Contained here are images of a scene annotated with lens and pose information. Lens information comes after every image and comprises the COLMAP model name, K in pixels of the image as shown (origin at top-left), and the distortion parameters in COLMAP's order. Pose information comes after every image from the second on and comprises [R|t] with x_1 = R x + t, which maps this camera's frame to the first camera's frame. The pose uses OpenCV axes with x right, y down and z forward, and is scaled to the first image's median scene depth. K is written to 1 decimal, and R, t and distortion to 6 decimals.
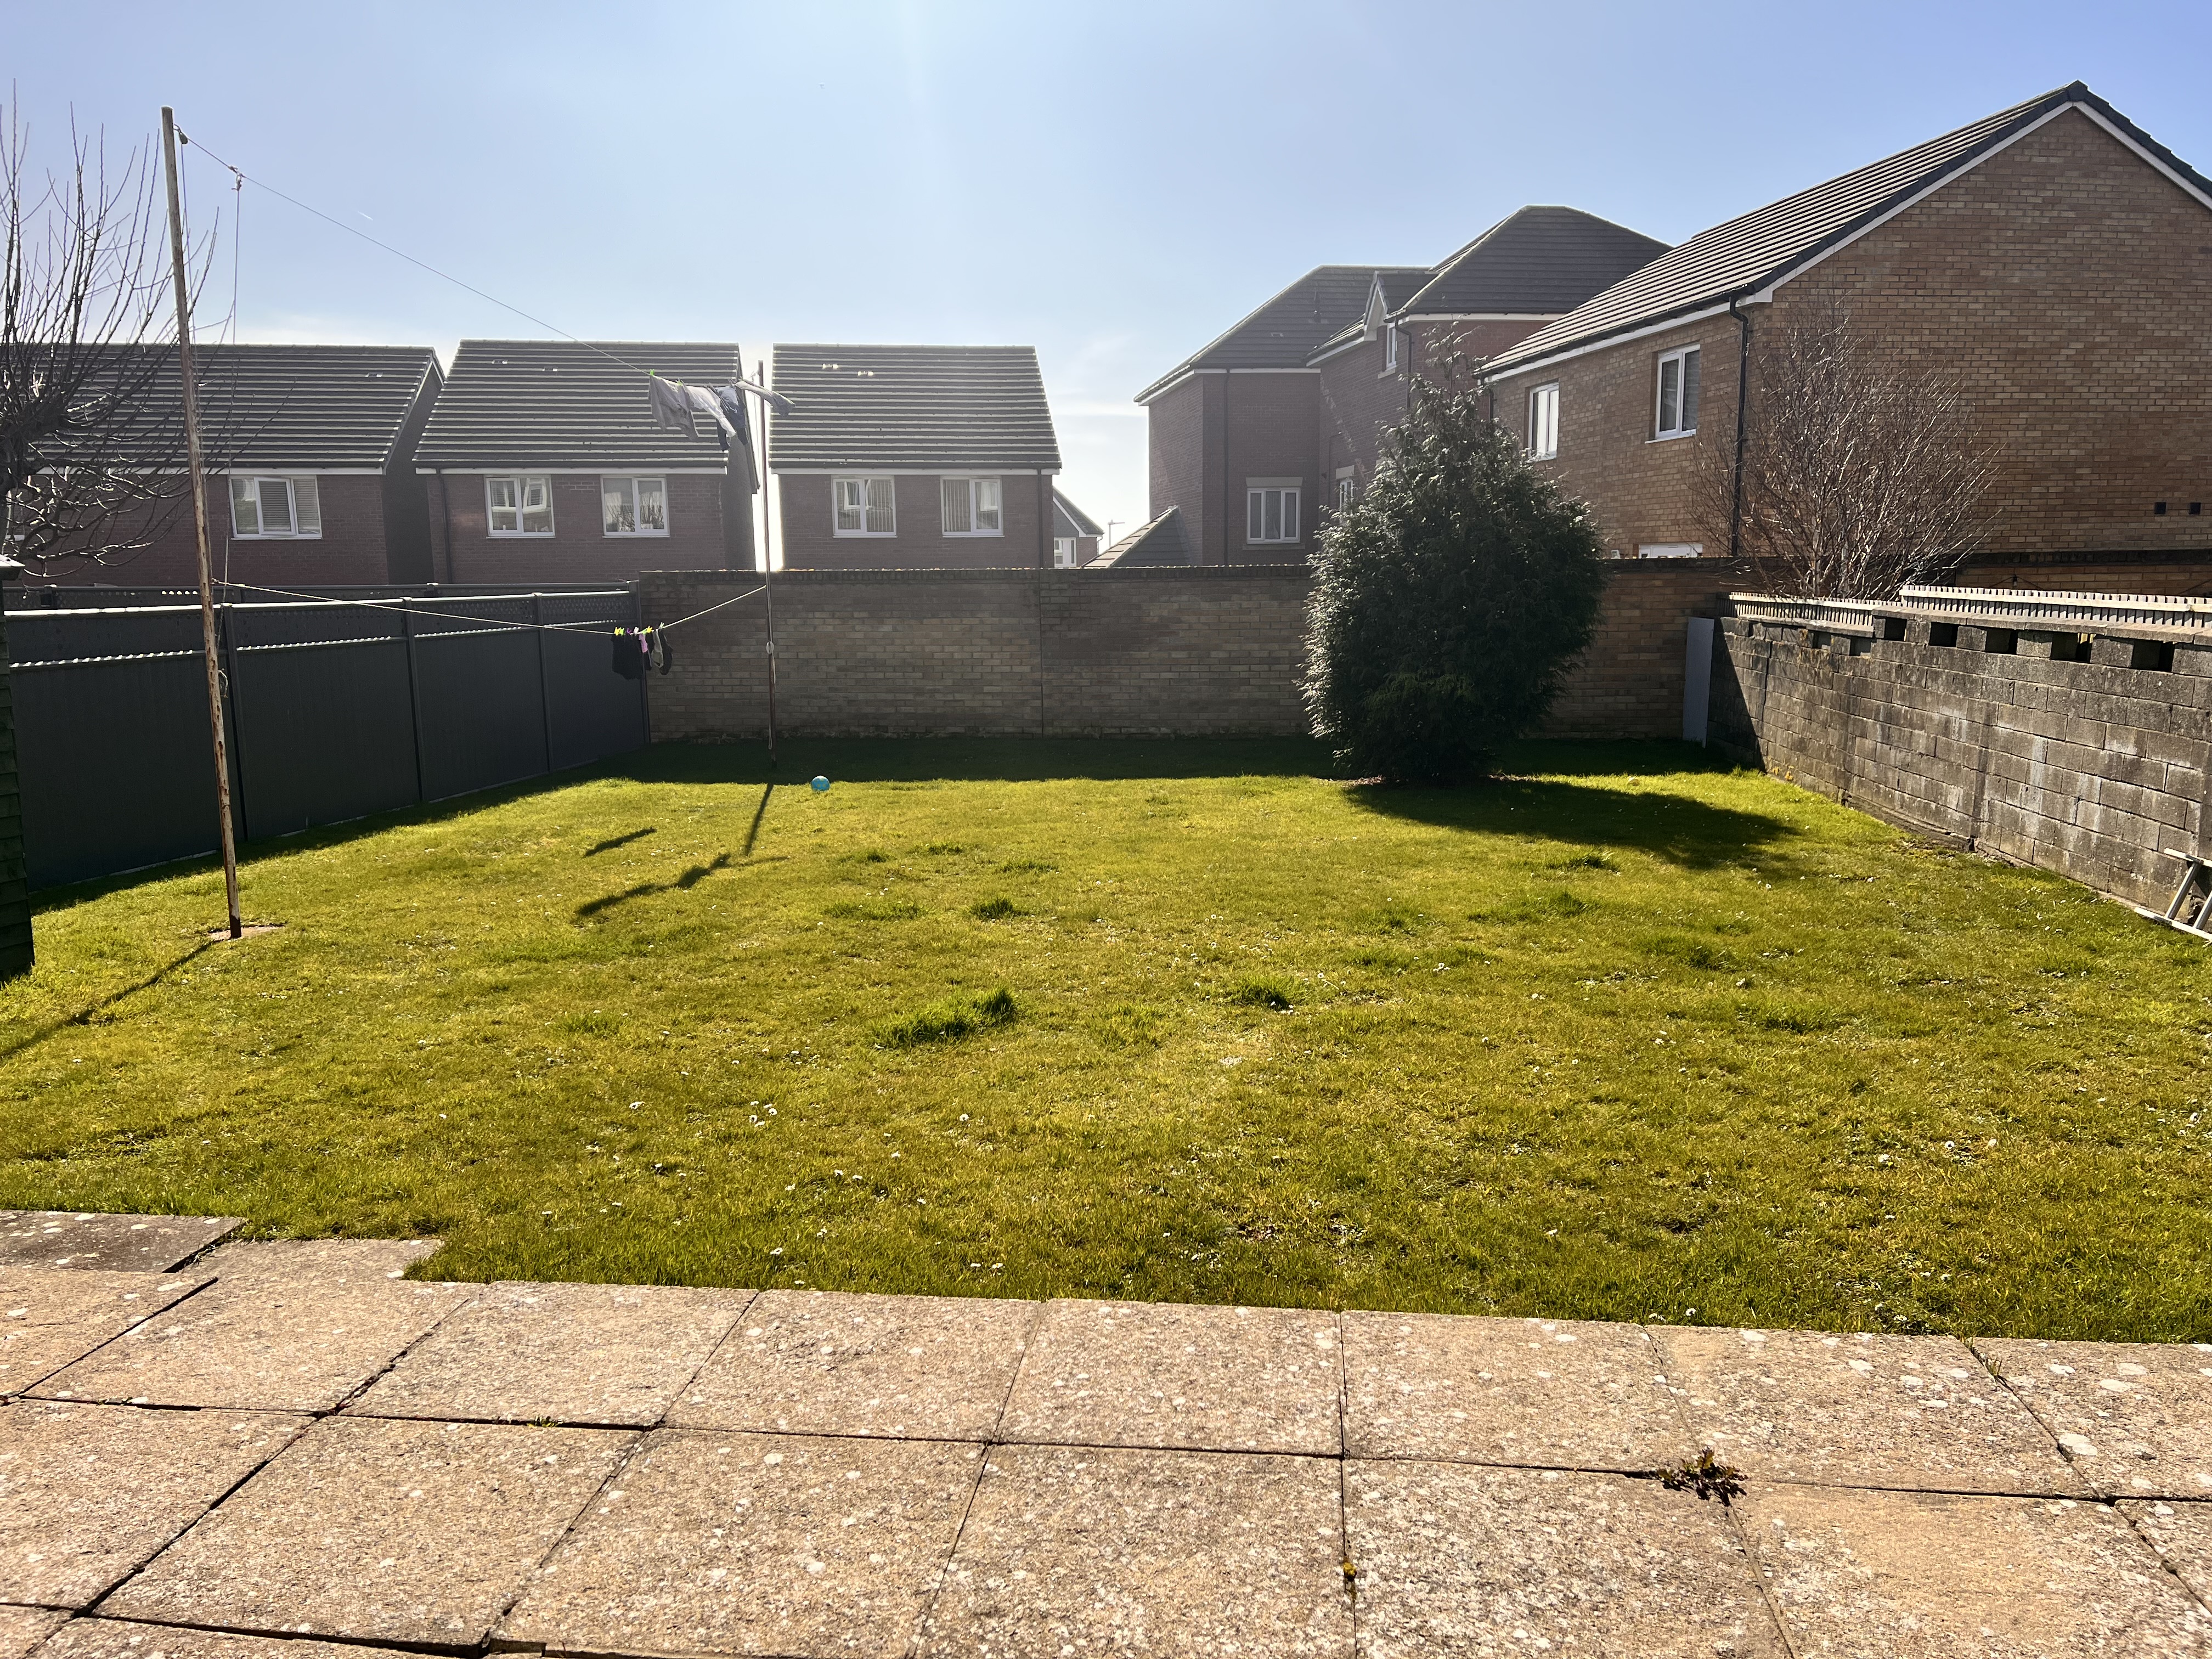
lens RADIAL K [[1648.8, 0, 1120.4], [0, 1648.8, 831.5], [0, 0, 1]] dist [0.068545, -0.072643]
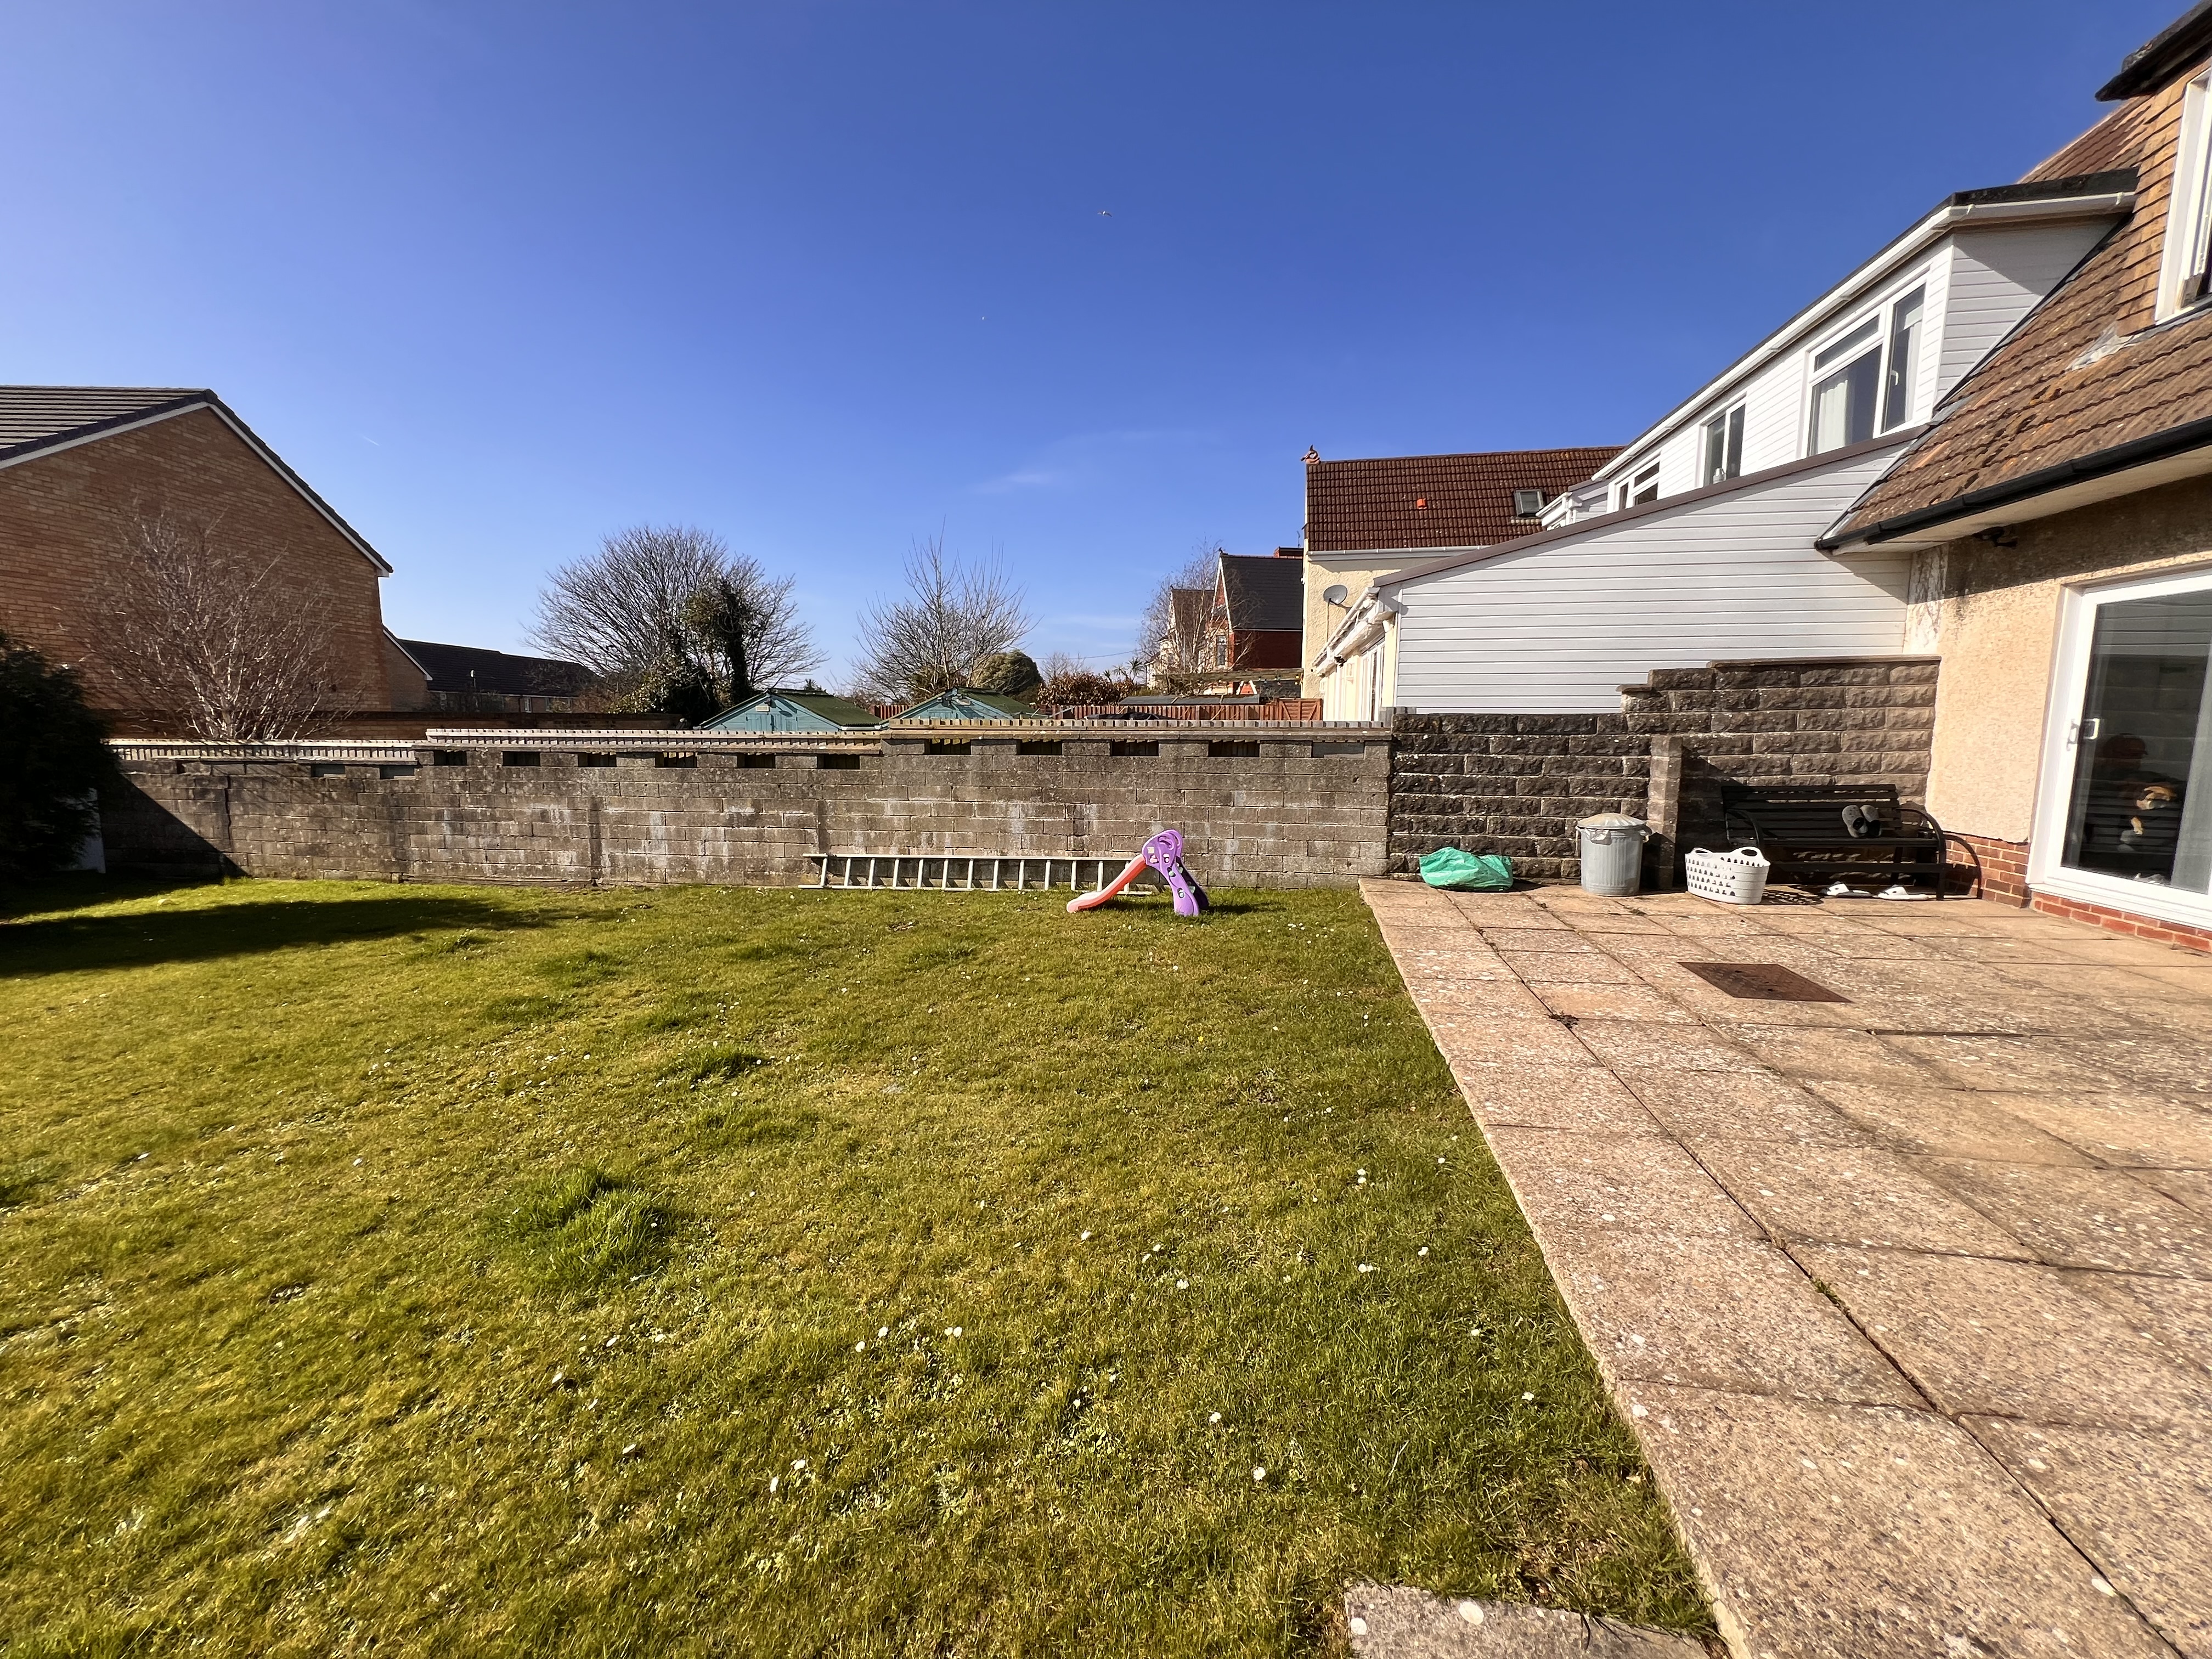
lens RADIAL K [[883.9, 0, 1098.8], [0, 883.9, 833.0], [0, 0, 1]] dist [-0.002078, -0.000168]
pose [[0.087149, -0.114793, 0.989559, -0.395344], [0.156024, 0.982653, 0.100251, -0.065715], [-0.983901, 0.145659, 0.103548, 0.537134]]
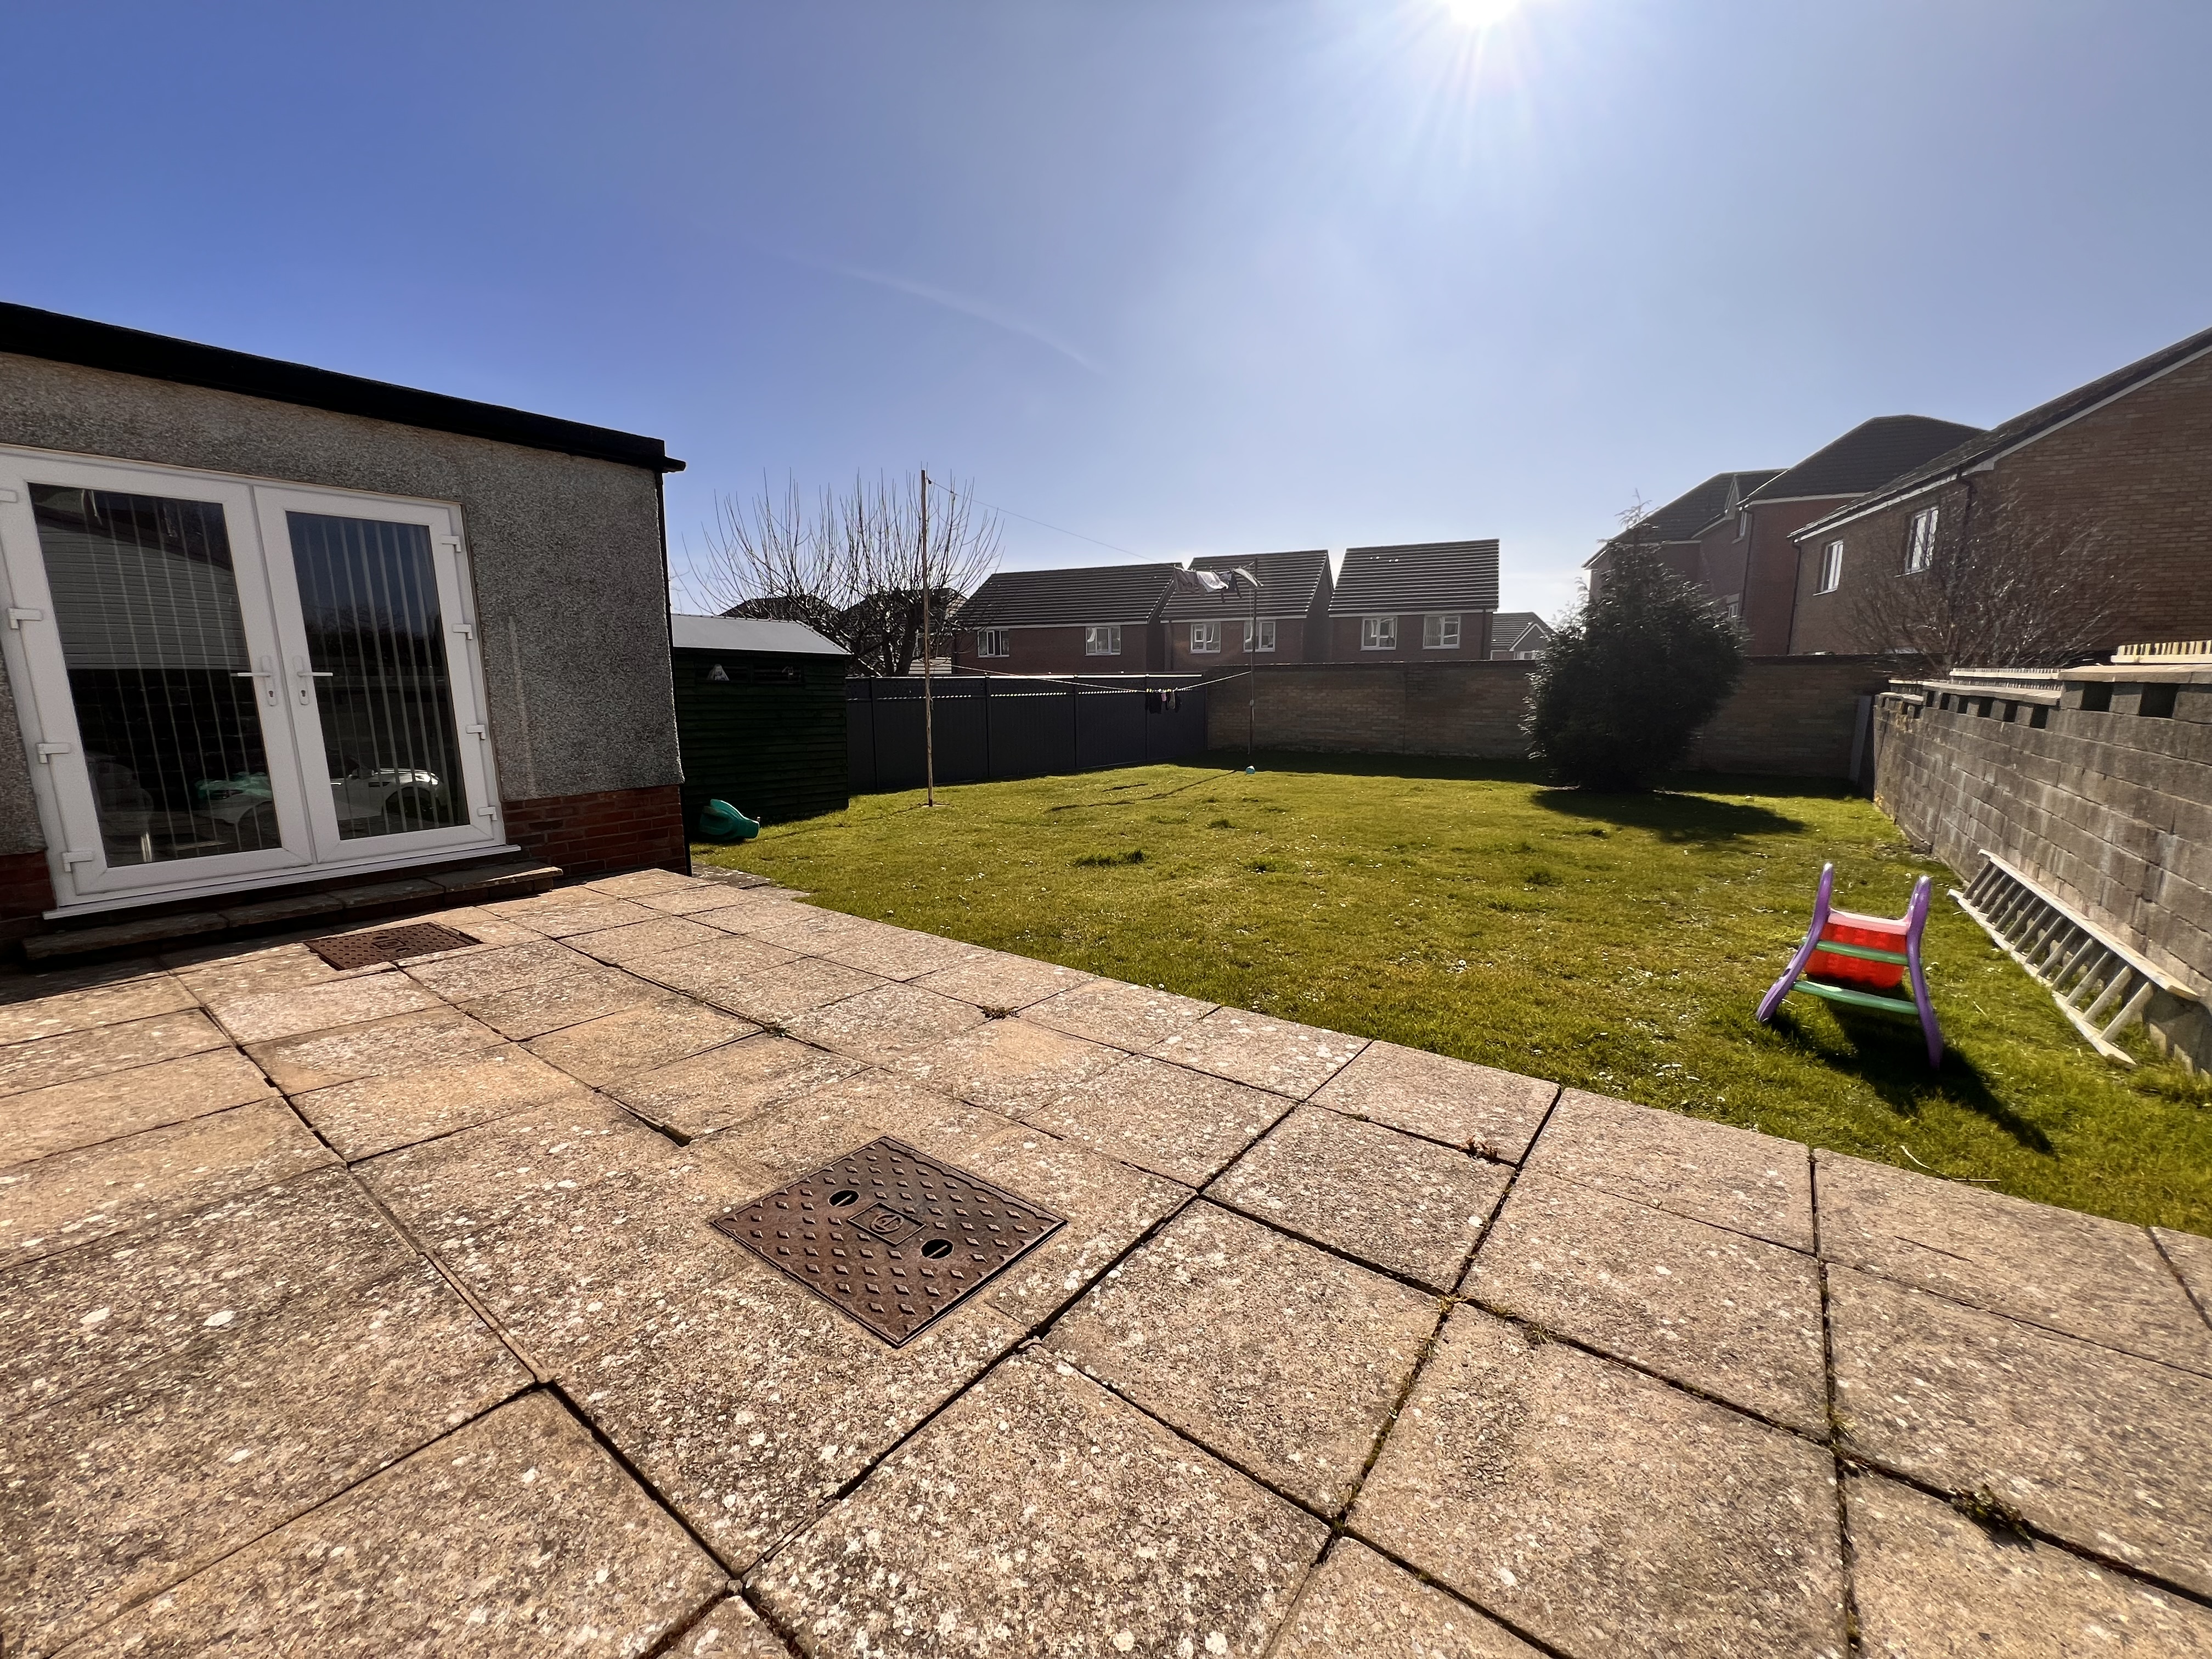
lens RADIAL K [[882.7, 0, 1099.6], [0, 882.7, 832.0], [0, 0, 1]] dist [-0.002390, -0.000045]
pose [[0.859791, 0.092518, -0.502194, 0.362454], [-0.082084, 0.995702, 0.042901, 0.024861], [0.504005, 0.004336, 0.863690, 0.003618]]
